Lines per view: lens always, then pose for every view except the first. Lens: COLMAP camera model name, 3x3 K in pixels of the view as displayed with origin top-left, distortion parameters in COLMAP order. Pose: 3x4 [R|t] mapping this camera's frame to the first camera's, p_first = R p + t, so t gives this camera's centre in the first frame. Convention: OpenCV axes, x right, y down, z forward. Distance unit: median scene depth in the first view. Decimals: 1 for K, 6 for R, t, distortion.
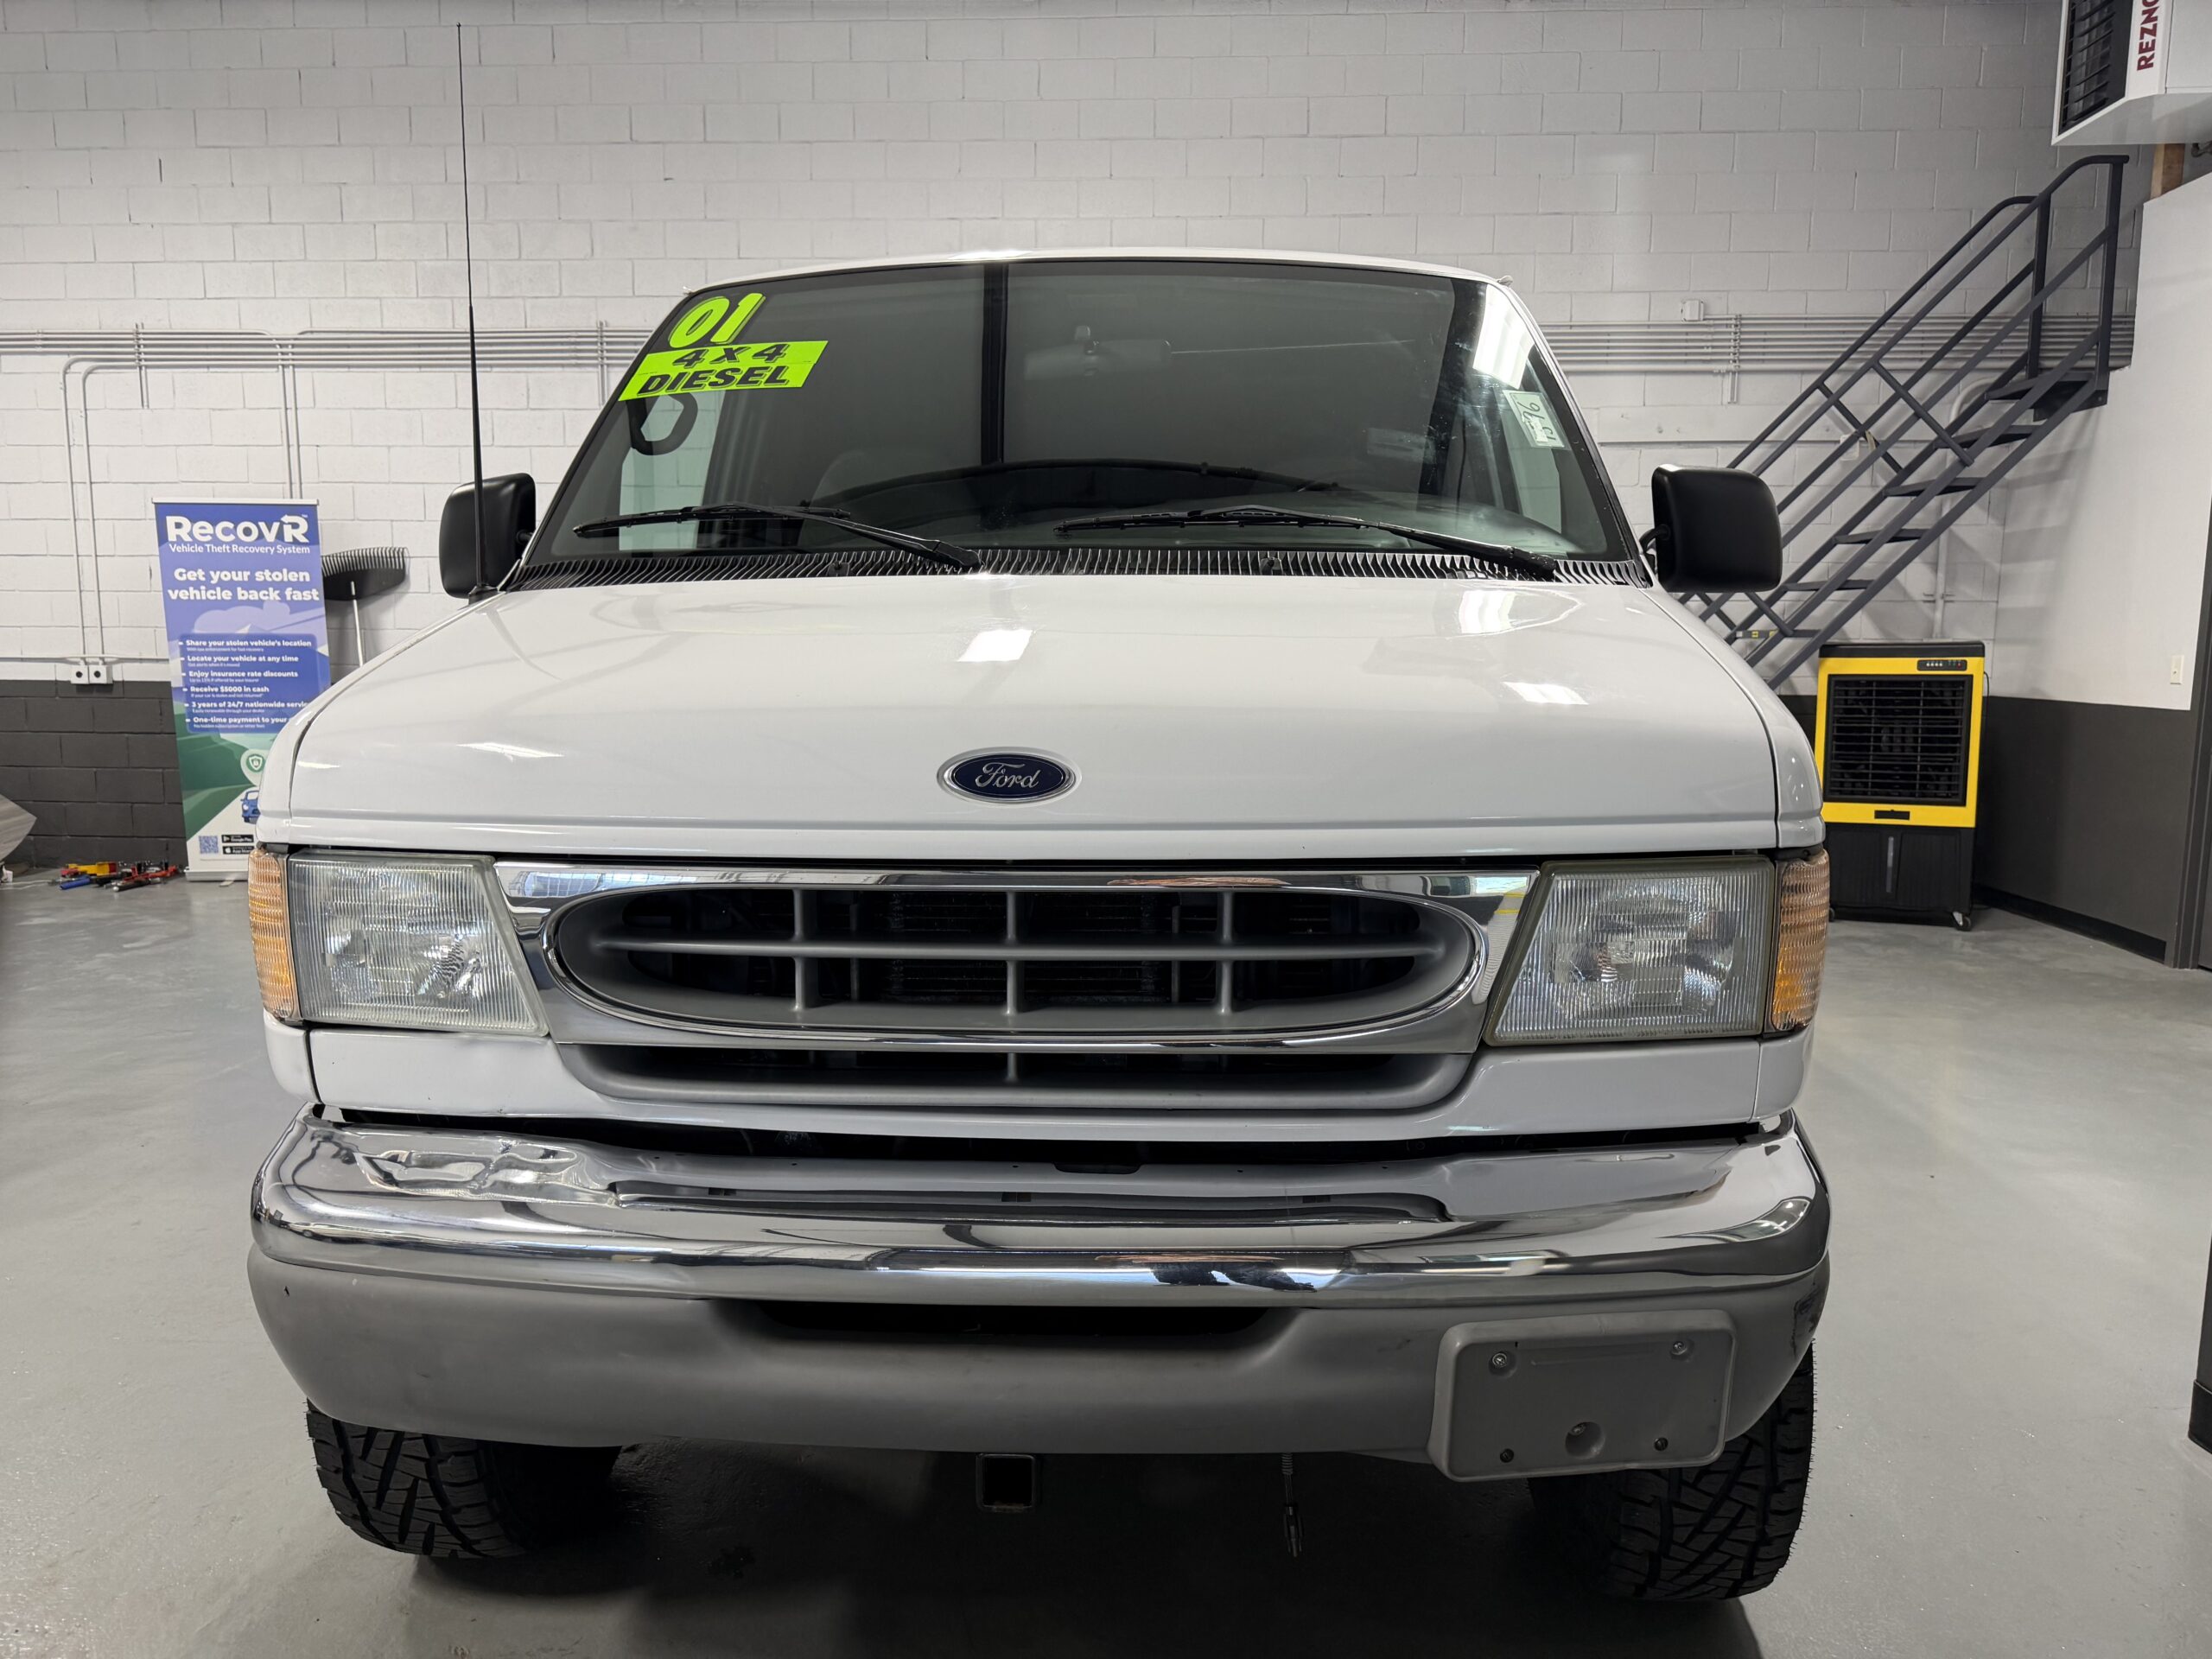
lens RADIAL K [[1544.3, 0, 1106.0], [0, 1544.3, 829.5], [0, 0, 1]] dist [0.103624, -0.154469]
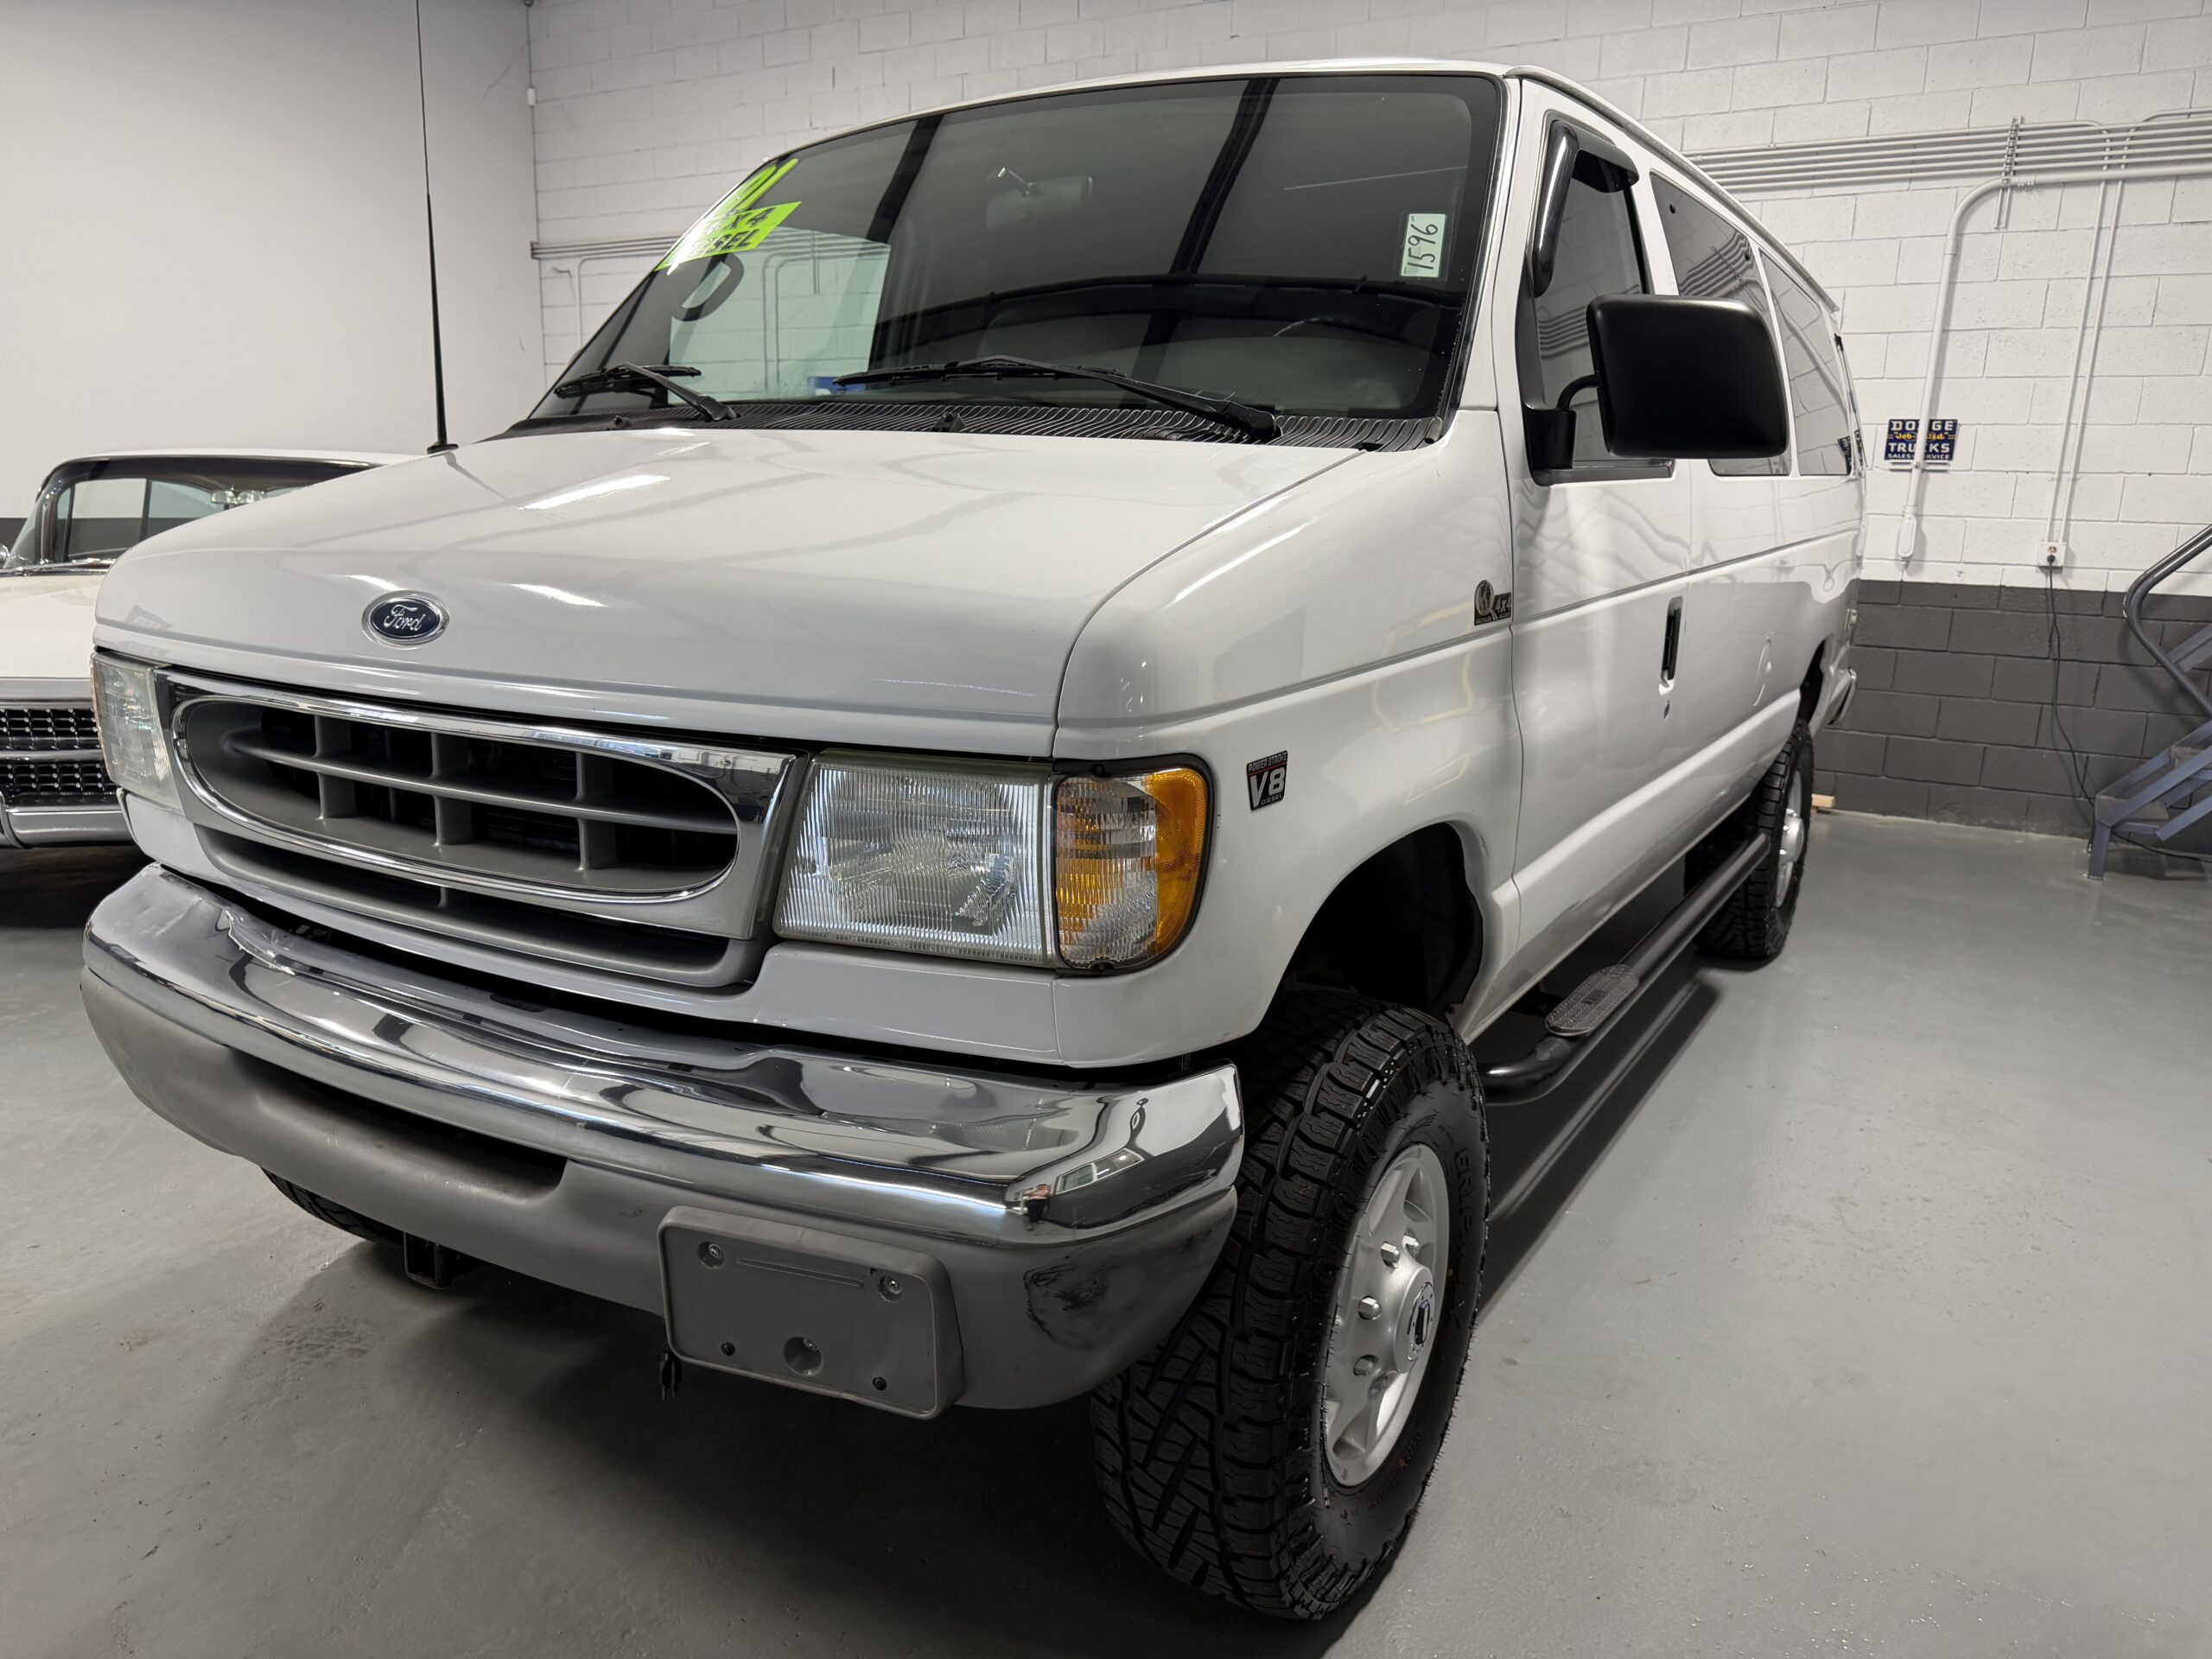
lens RADIAL K [[1544.3, 0, 1106.0], [0, 1544.3, 829.5], [0, 0, 1]] dist [0.103624, -0.154469]
pose [[0.881356, 0.117442, -0.457622, 0.831695], [-0.080632, 0.991792, 0.099234, -0.035003], [0.465520, -0.050561, 0.883592, 0.254648]]
